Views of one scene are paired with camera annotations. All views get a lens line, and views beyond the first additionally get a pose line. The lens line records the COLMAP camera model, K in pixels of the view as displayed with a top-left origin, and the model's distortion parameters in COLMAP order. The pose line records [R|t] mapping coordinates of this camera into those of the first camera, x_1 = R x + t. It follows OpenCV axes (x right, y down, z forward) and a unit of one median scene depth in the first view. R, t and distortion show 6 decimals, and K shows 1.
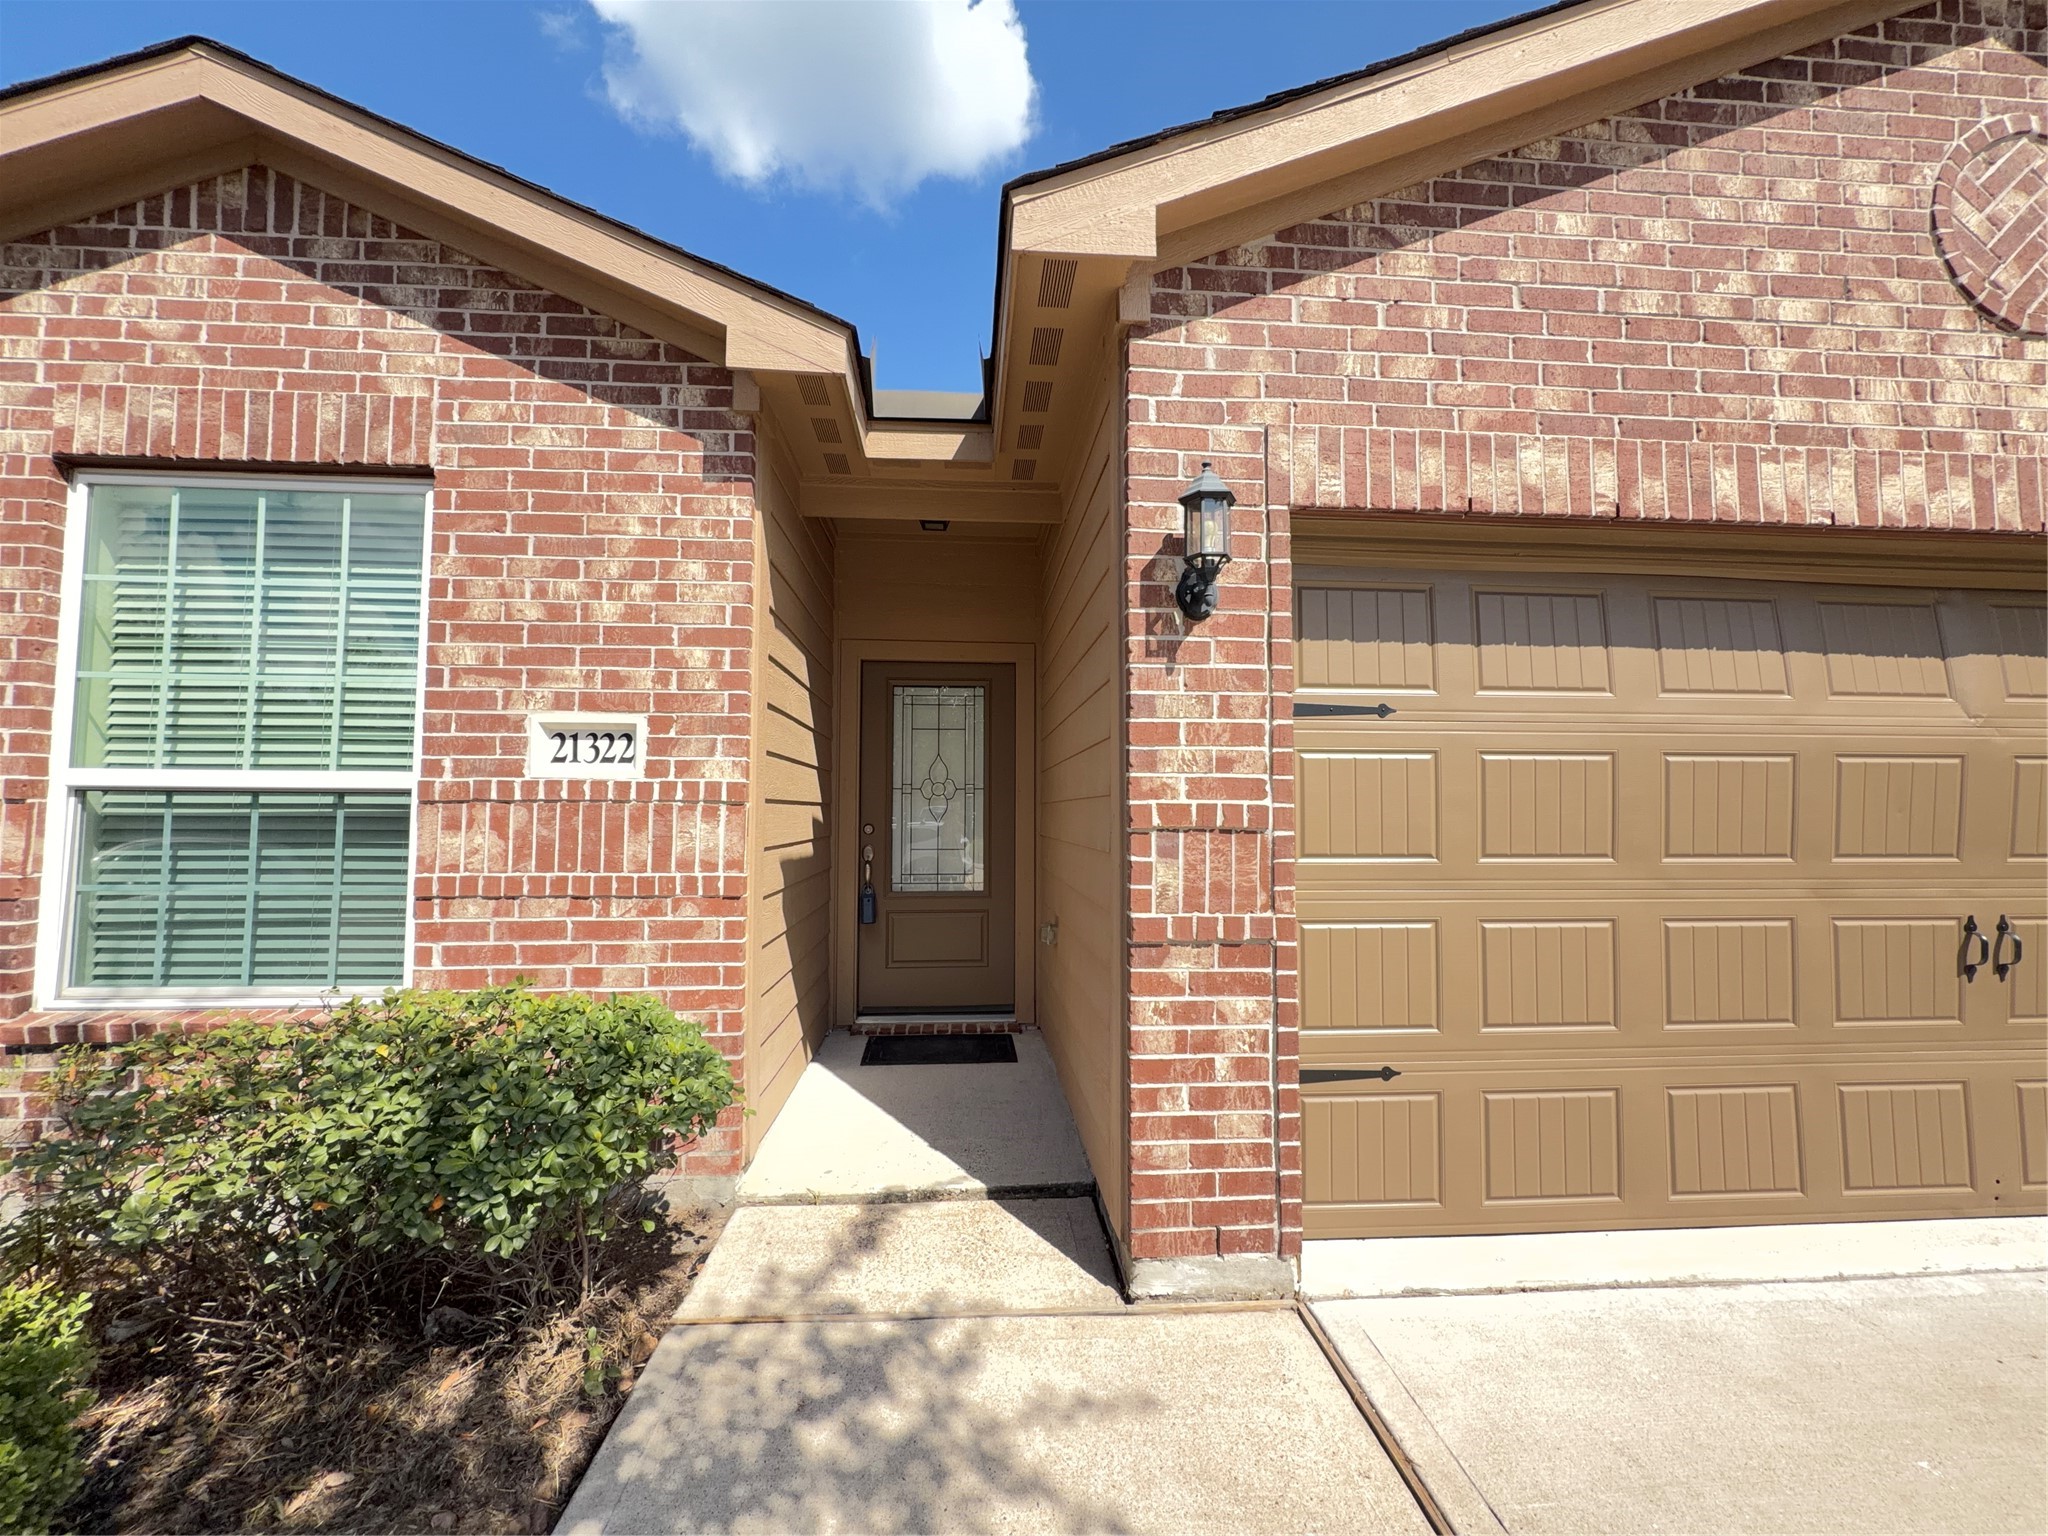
lens RADIAL K [[813.3, 0, 1027.9], [0, 813.3, 767.5], [0, 0, 1]] dist [0.000094, -0.000059]
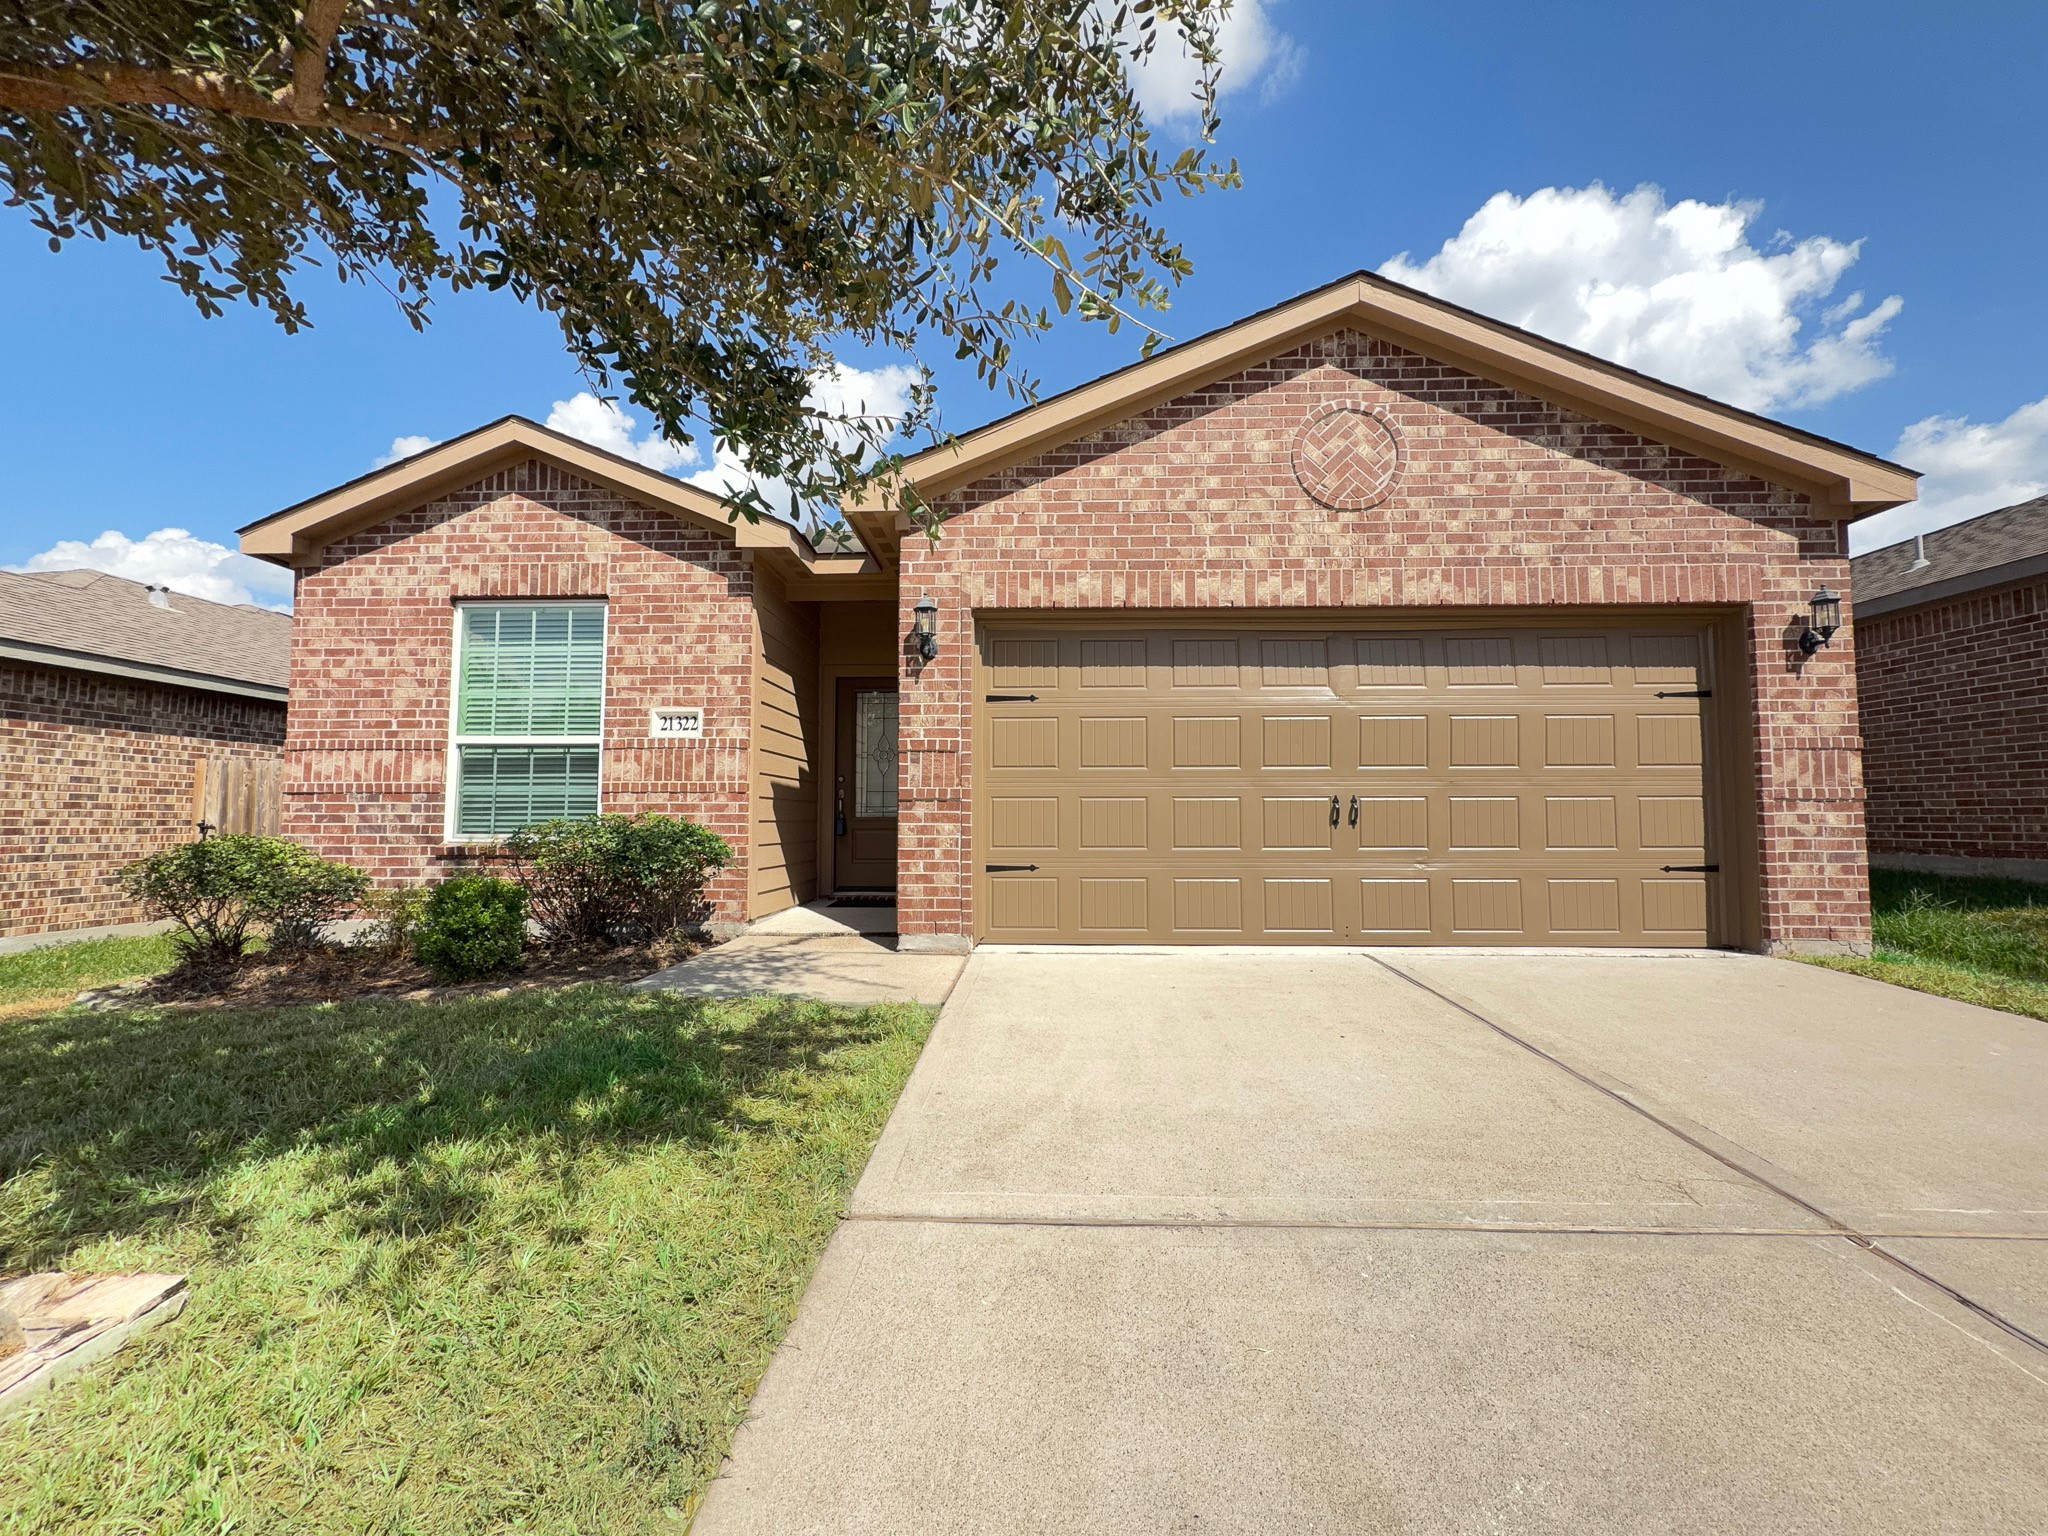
lens RADIAL K [[813.3, 0, 1027.9], [0, 813.3, 767.5], [0, 0, 1]] dist [0.000094, -0.000059]
pose [[0.994563, -0.010657, -0.103589, 0.616222], [0.009608, 0.999897, -0.010621, 0.127464], [0.103691, 0.009568, 0.994564, -1.062698]]
